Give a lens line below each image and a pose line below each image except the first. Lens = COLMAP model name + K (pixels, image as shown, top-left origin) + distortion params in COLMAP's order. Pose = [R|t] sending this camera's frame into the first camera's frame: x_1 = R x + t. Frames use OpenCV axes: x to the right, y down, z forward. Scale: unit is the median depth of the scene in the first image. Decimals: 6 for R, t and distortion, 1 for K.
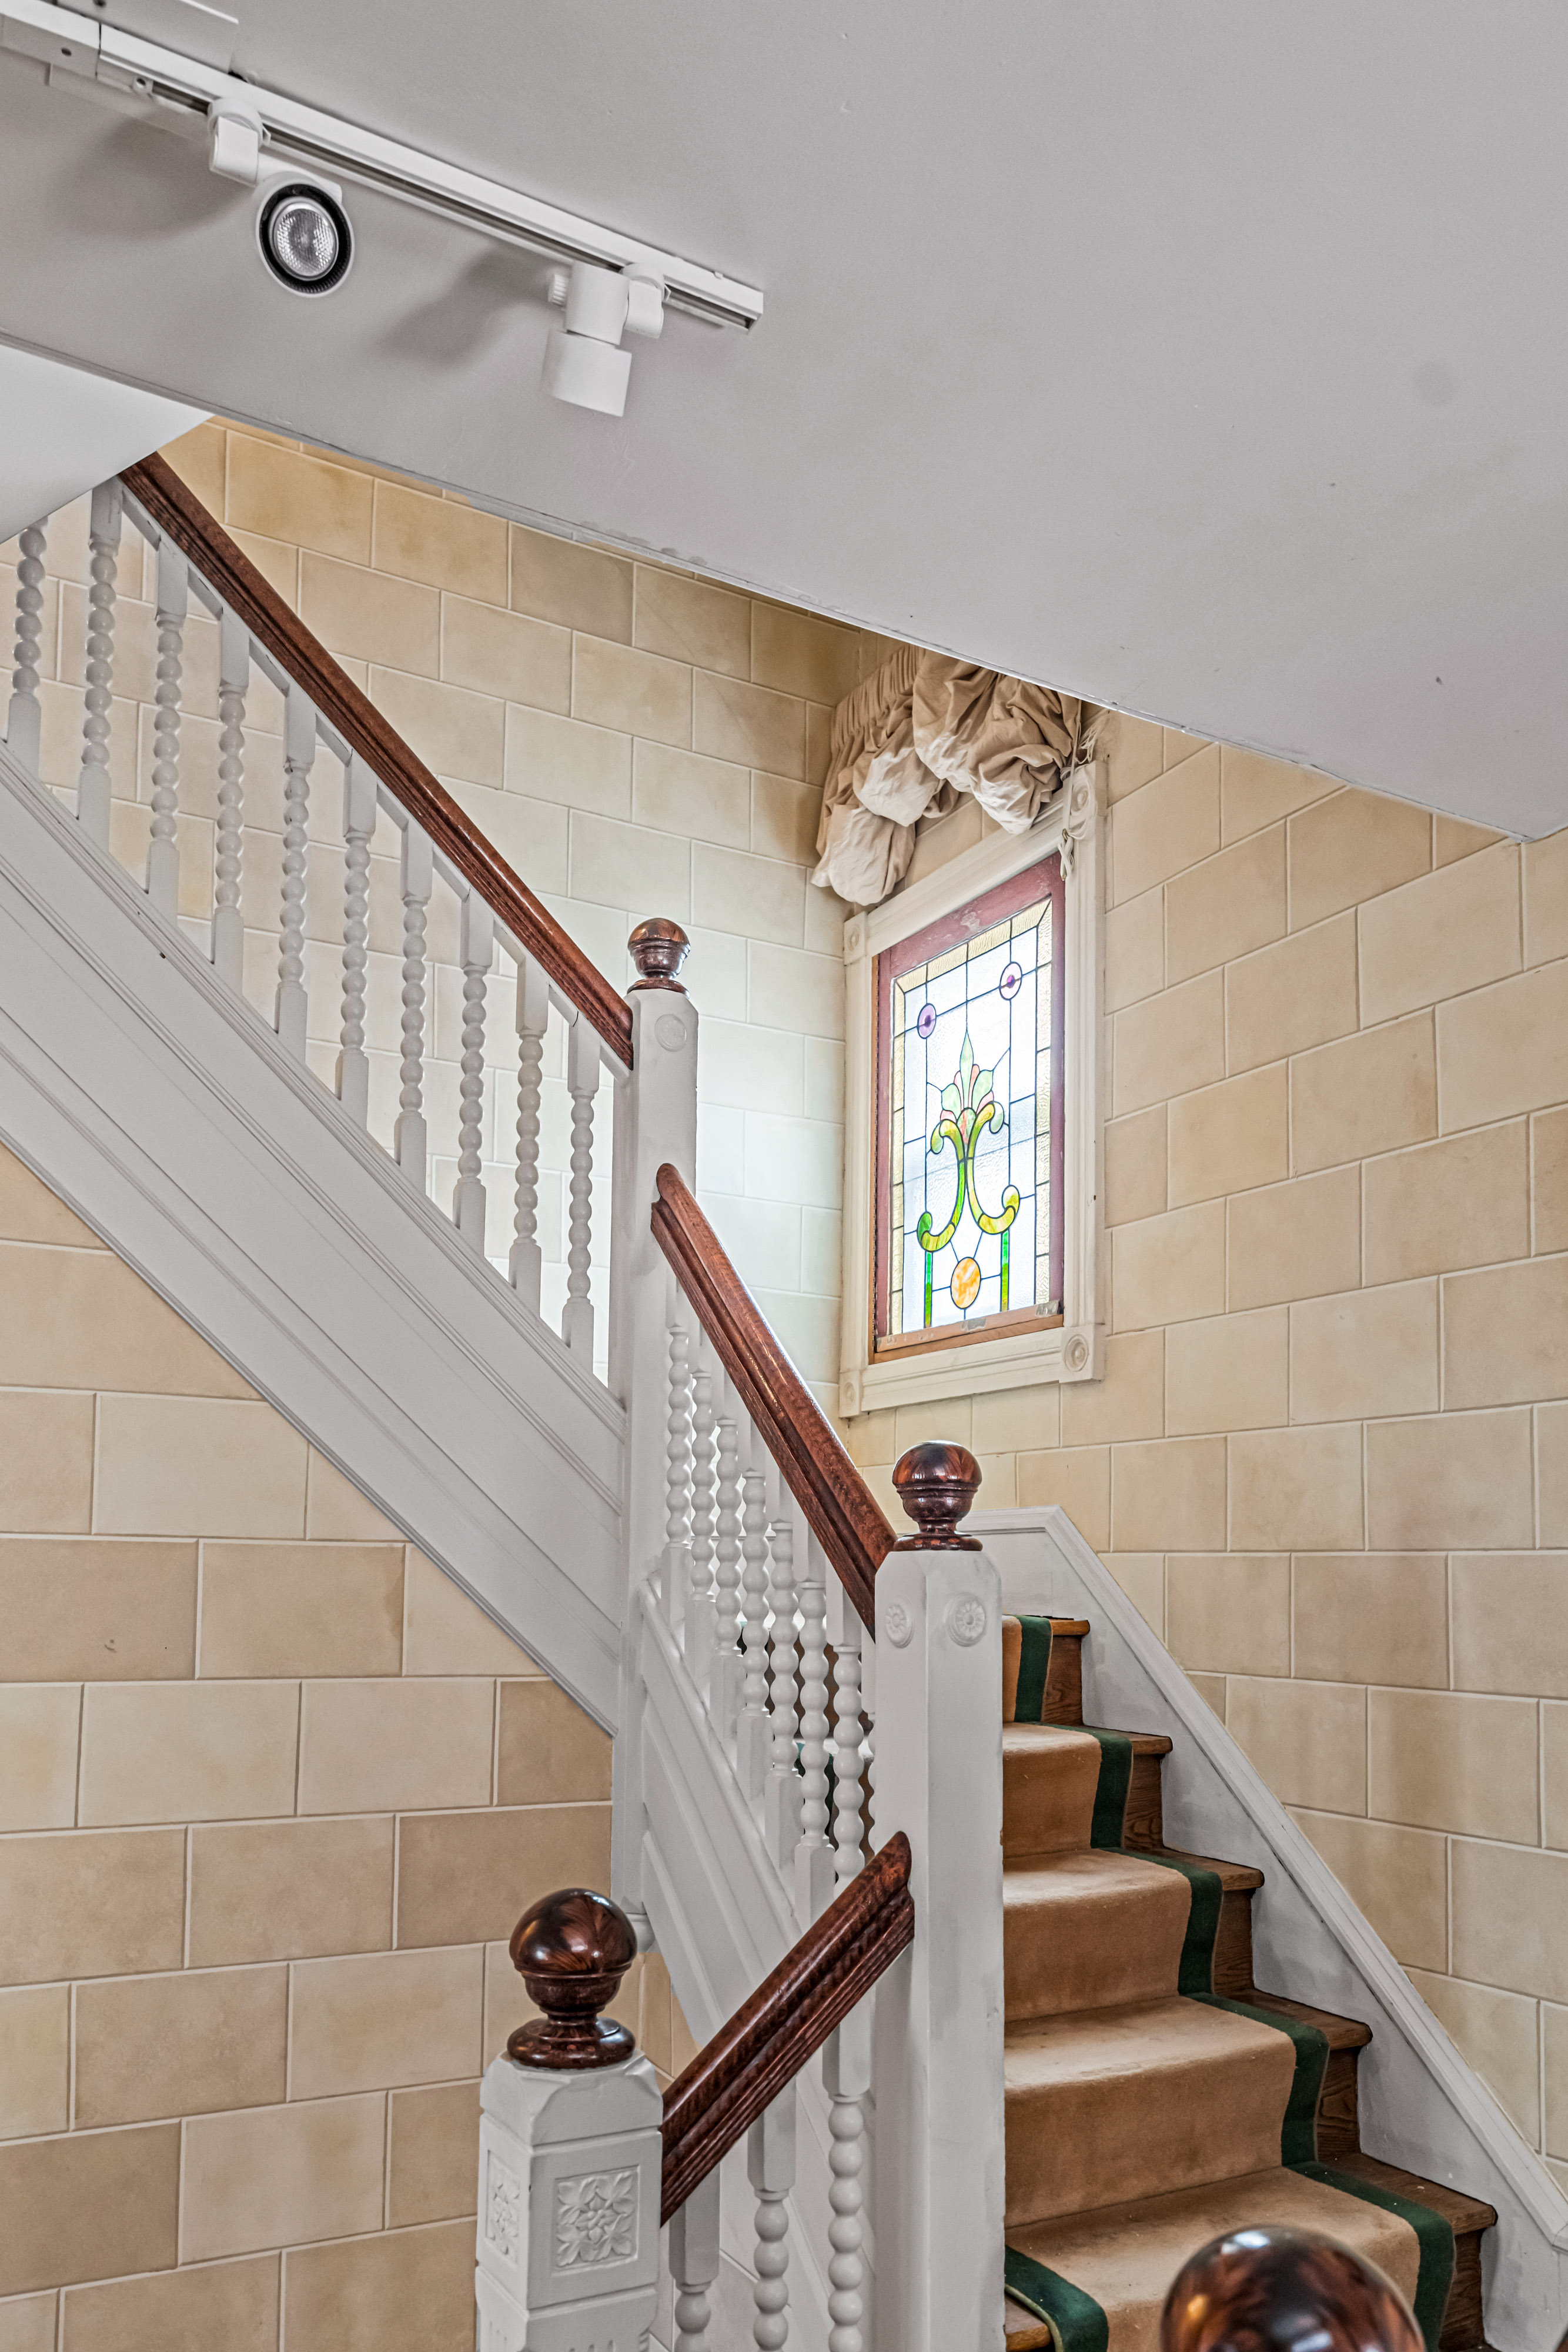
lens RADIAL K [[1681.8, 0, 782.0], [0, 1681.8, 1462.5], [0, 0, 1]] dist [0.001962, 0.002044]
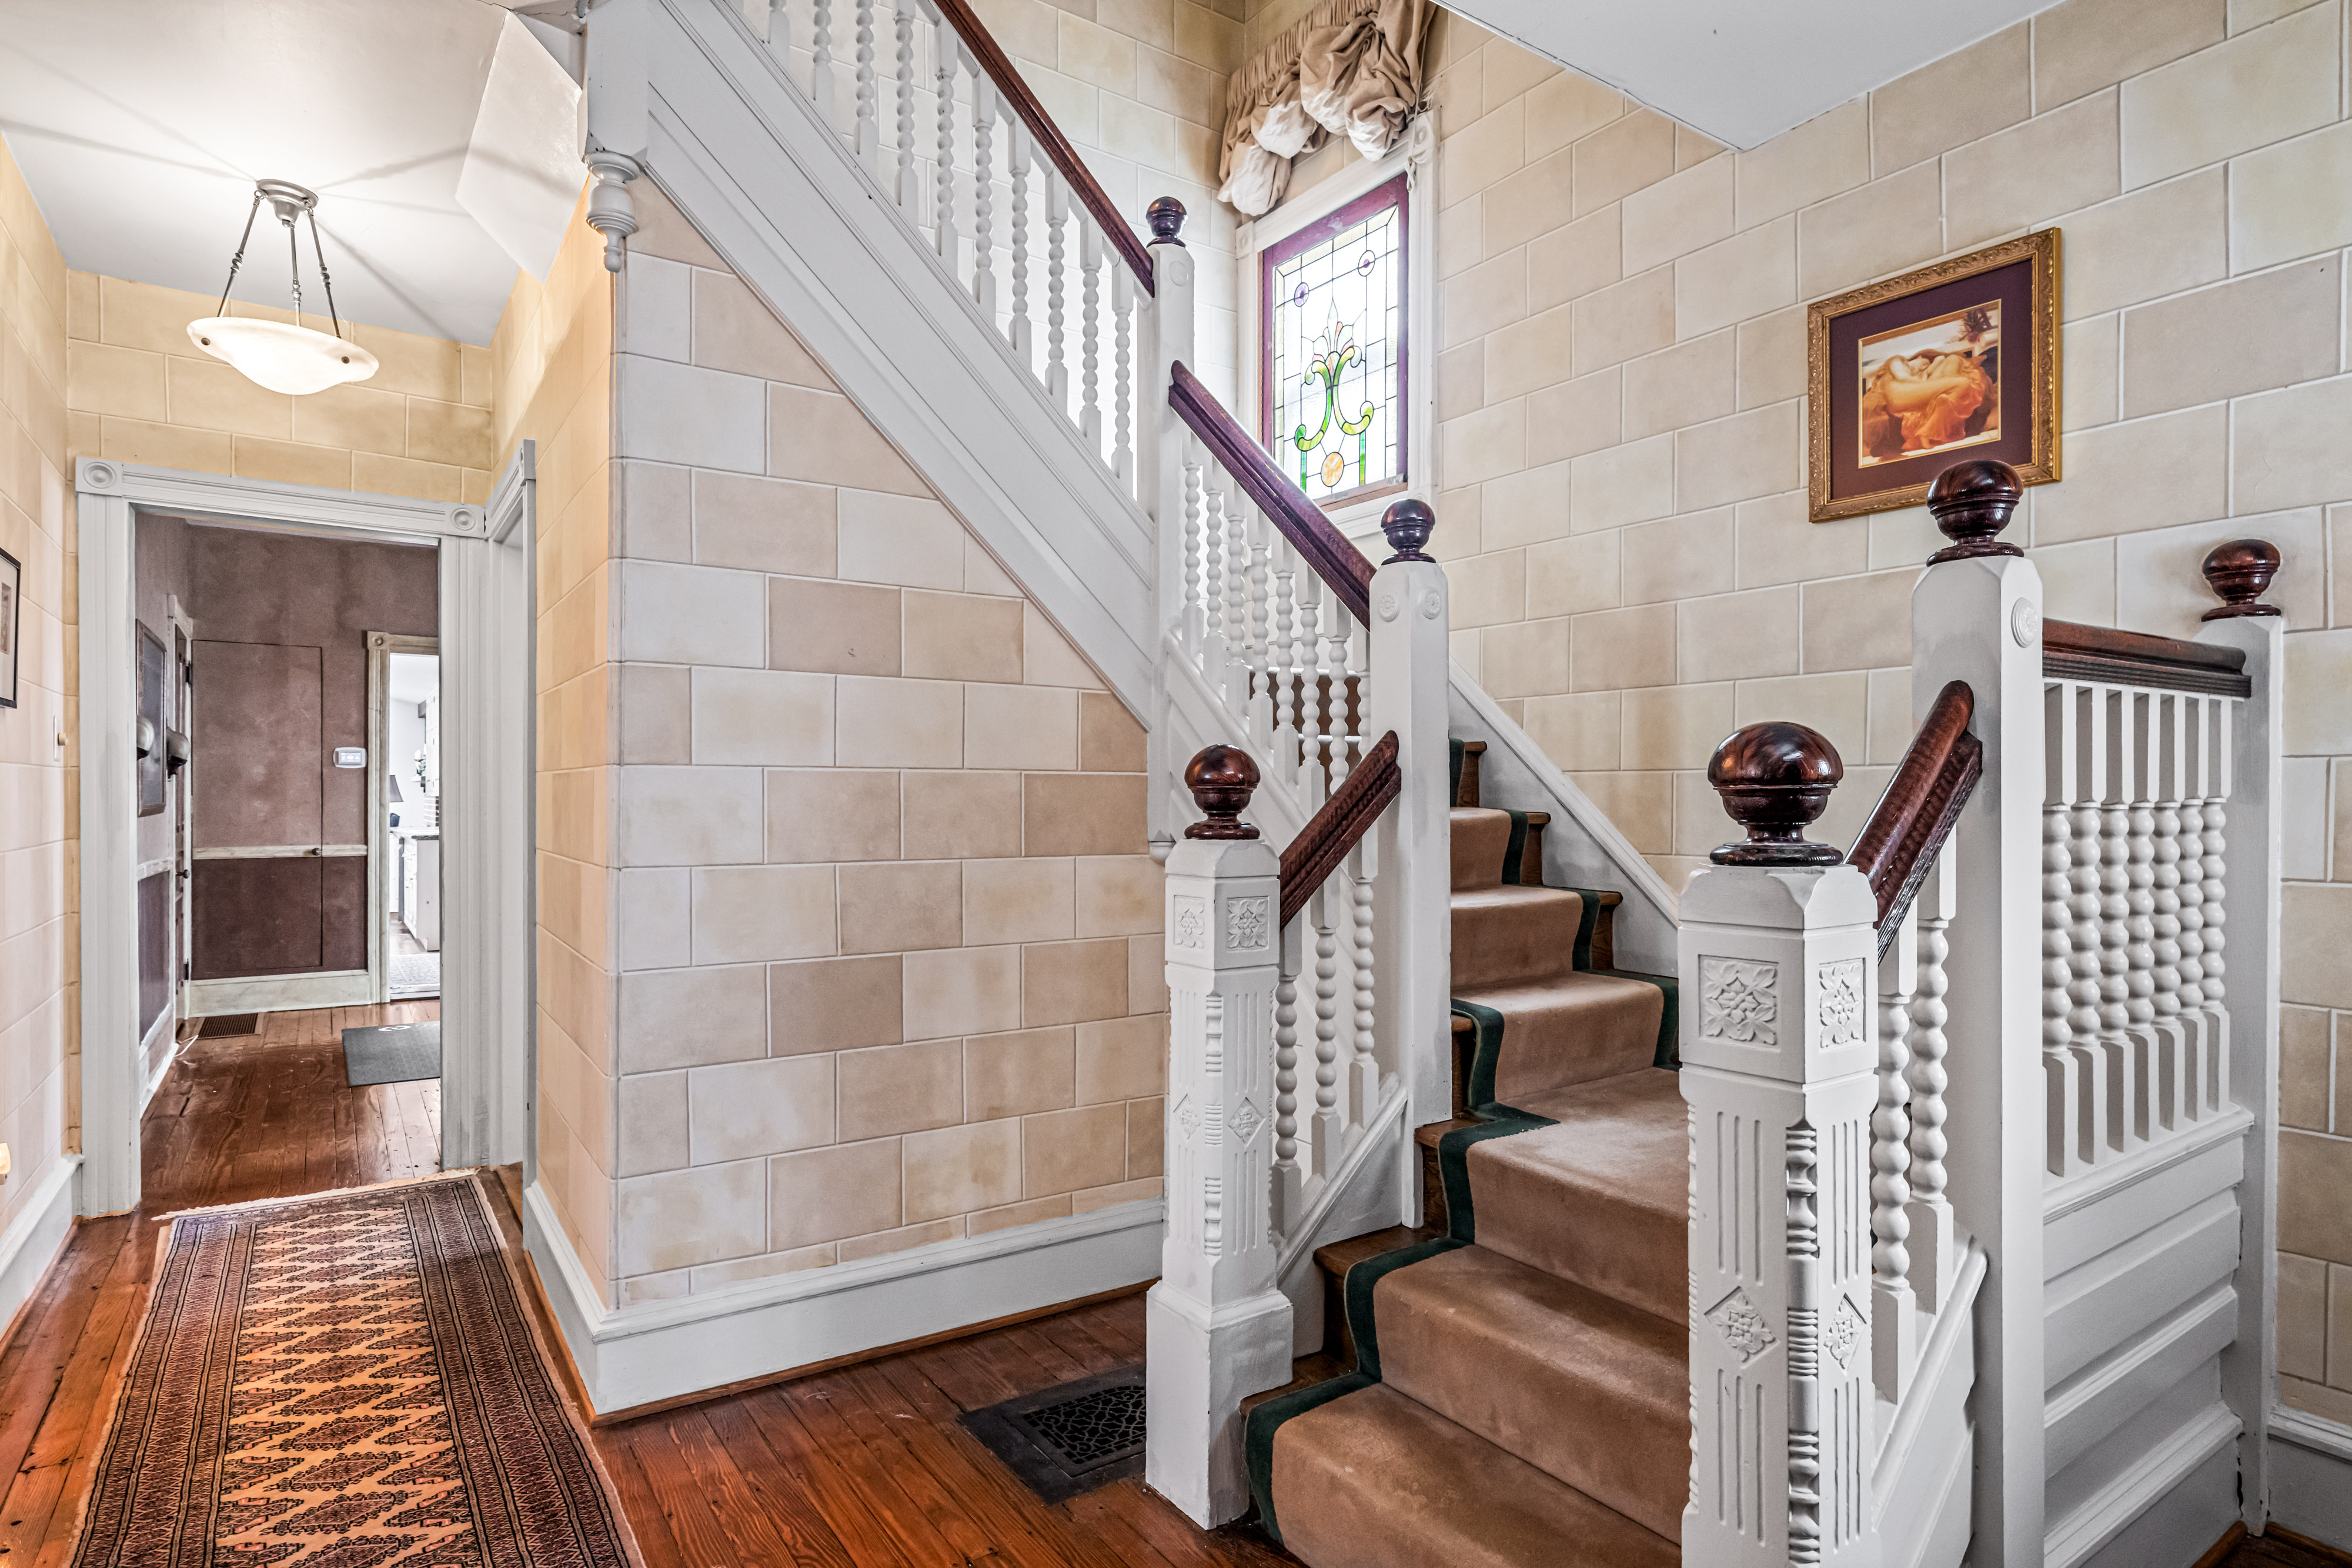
lens RADIAL K [[1243.9, 0, 1166.1], [0, 1243.9, 791.2], [0, 0, 1]] dist [0.004478, -0.000928]
pose [[0.995847, -0.007342, 0.090742, -0.189473], [0.001211, 0.997723, 0.067435, 0.140570], [-0.091031, -0.067045, 0.993589, -0.153124]]
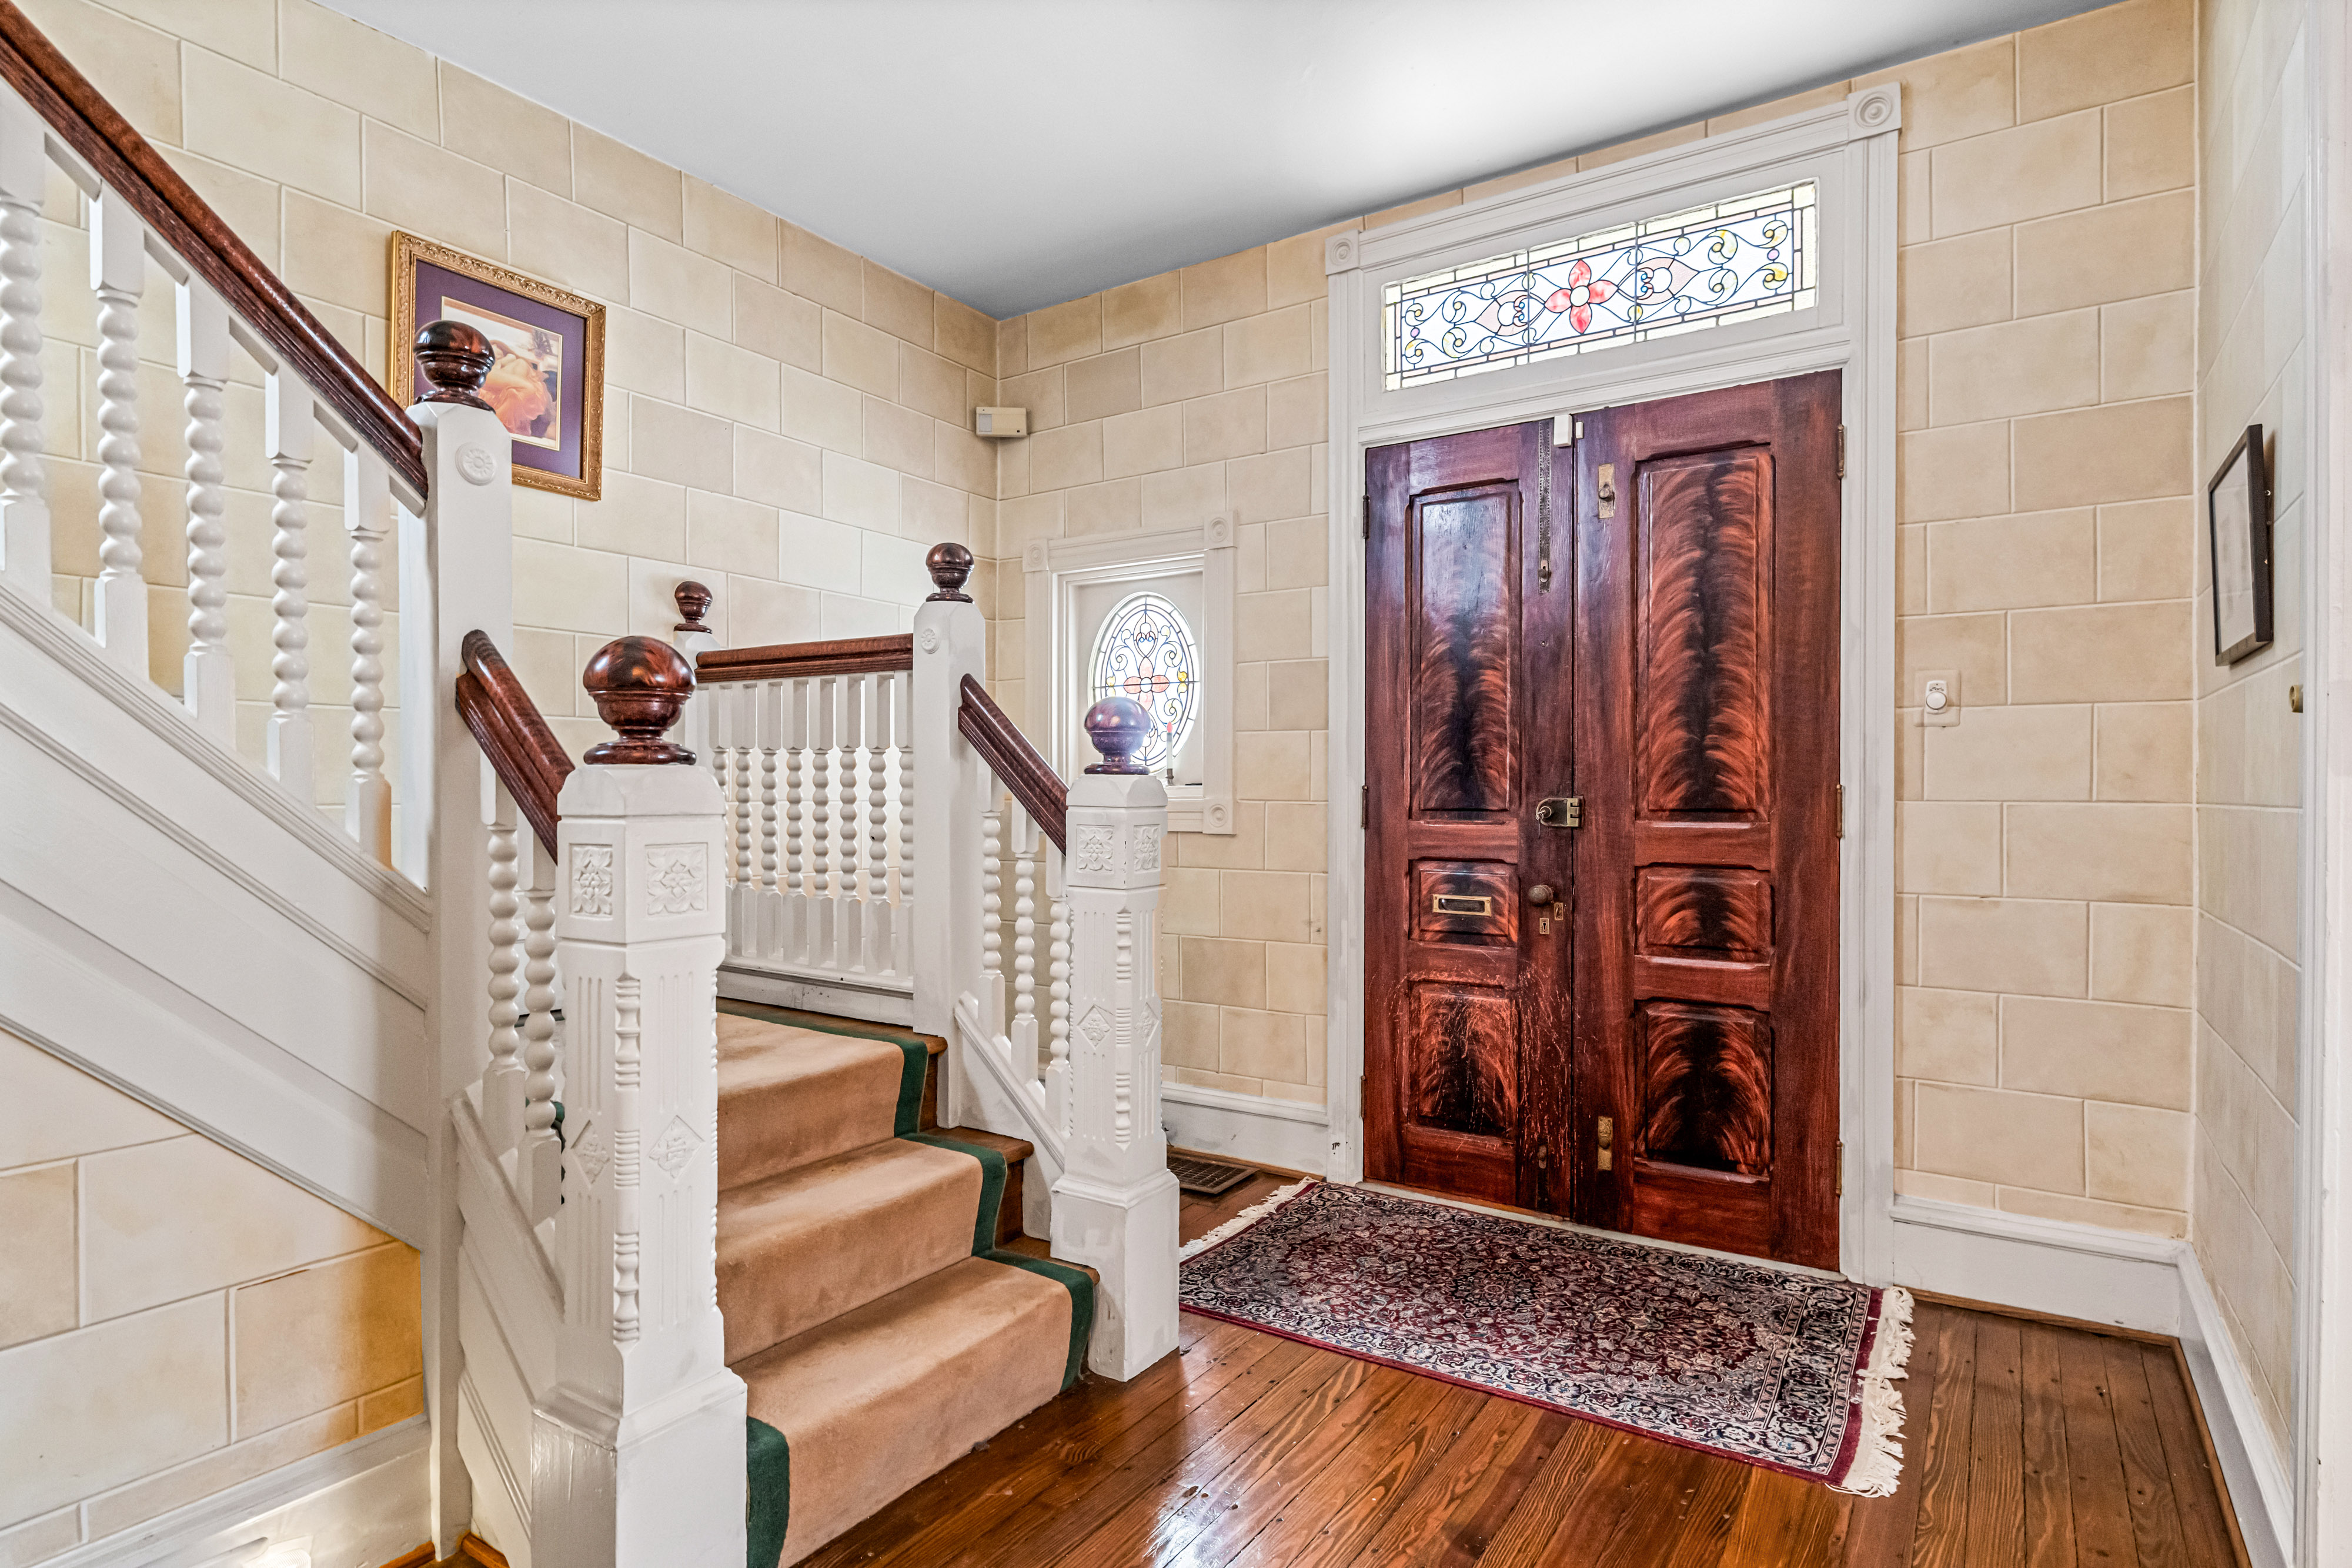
lens RADIAL K [[1260.9, 0, 1176.0], [0, 1260.9, 784.0], [0, 0, 1]] dist [0.006986, 0.000102]
pose [[-0.469487, -0.004655, 0.882927, -0.727533], [-0.070826, 0.996962, -0.032405, 0.235860], [-0.880094, -0.077748, -0.468390, 0.699870]]
